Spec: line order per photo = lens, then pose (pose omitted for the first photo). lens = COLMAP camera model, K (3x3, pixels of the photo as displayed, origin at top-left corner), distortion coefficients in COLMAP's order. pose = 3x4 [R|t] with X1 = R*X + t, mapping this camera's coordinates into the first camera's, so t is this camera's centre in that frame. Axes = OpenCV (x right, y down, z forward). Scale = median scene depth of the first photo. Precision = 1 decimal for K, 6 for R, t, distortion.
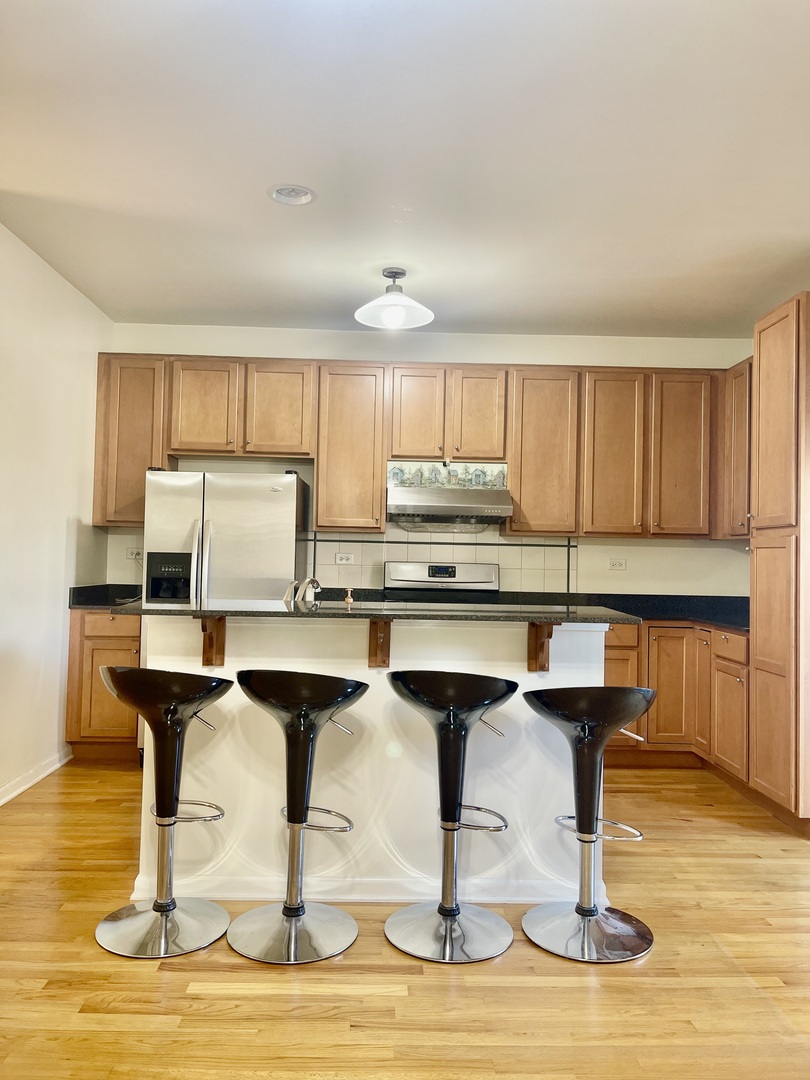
lens RADIAL K [[811.7, 0, 405.3], [0, 811.7, 537.0], [0, 0, 1]] dist [0.020310, -0.037055]
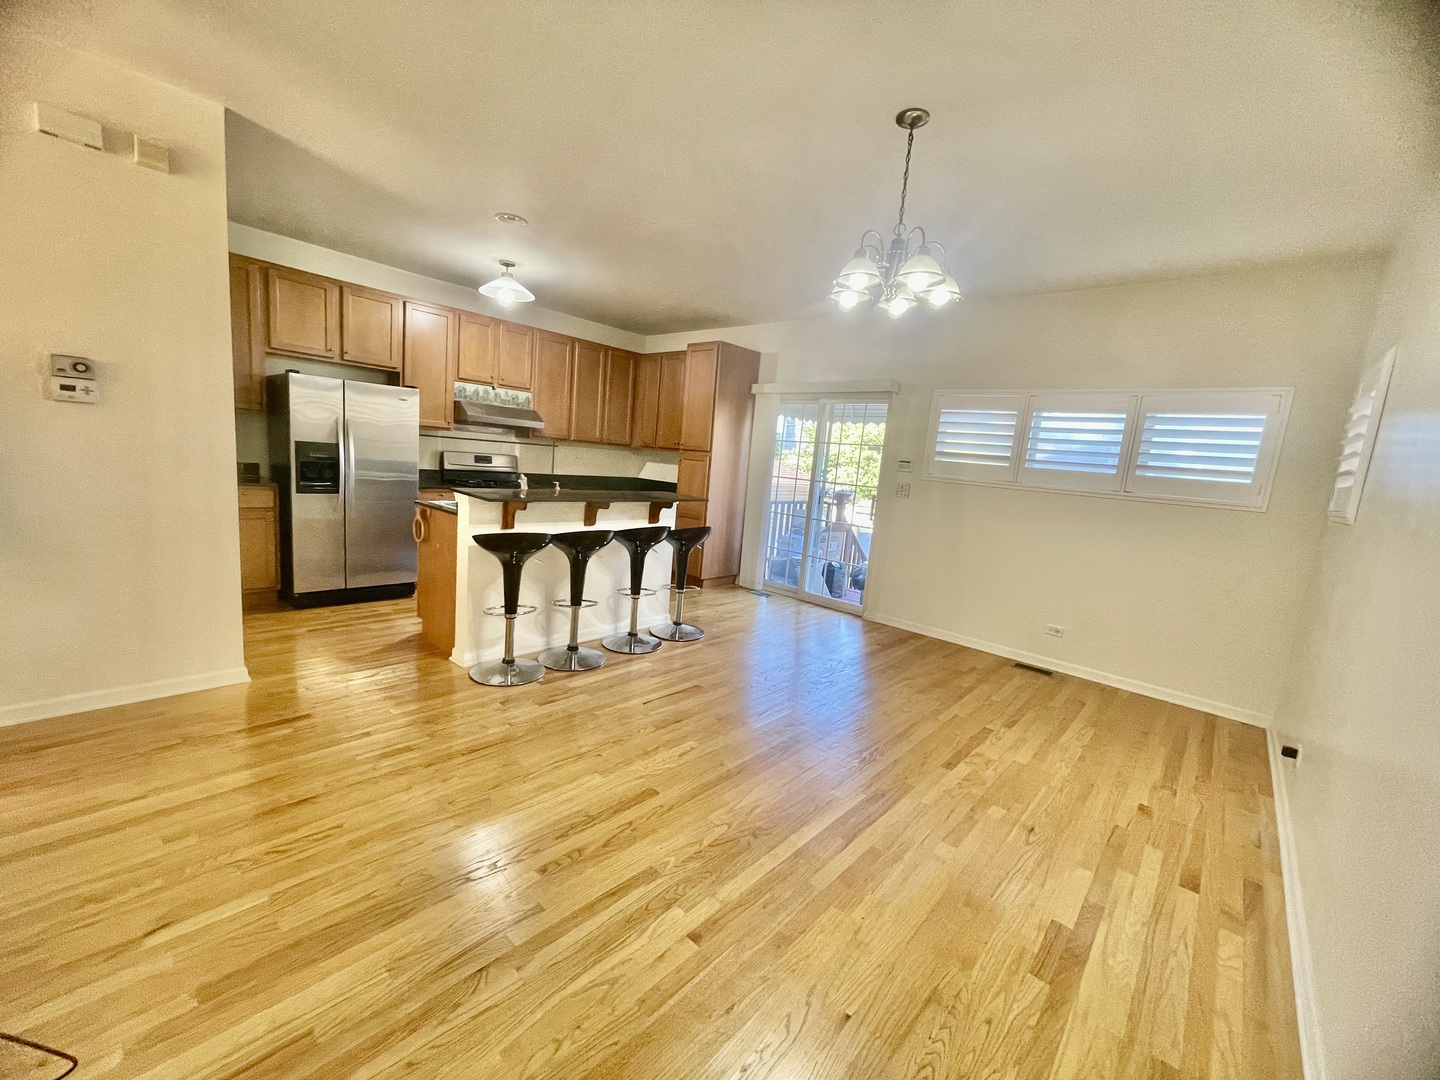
lens RADIAL K [[583.1, 0, 725.0], [0, 583.1, 545.2], [0, 0, 1]] dist [-0.003321, -0.000183]
pose [[0.680536, -0.073041, 0.729065, -0.469757], [-0.089255, 0.979345, 0.181430, -0.039276], [-0.727258, -0.188542, 0.659960, -0.080859]]
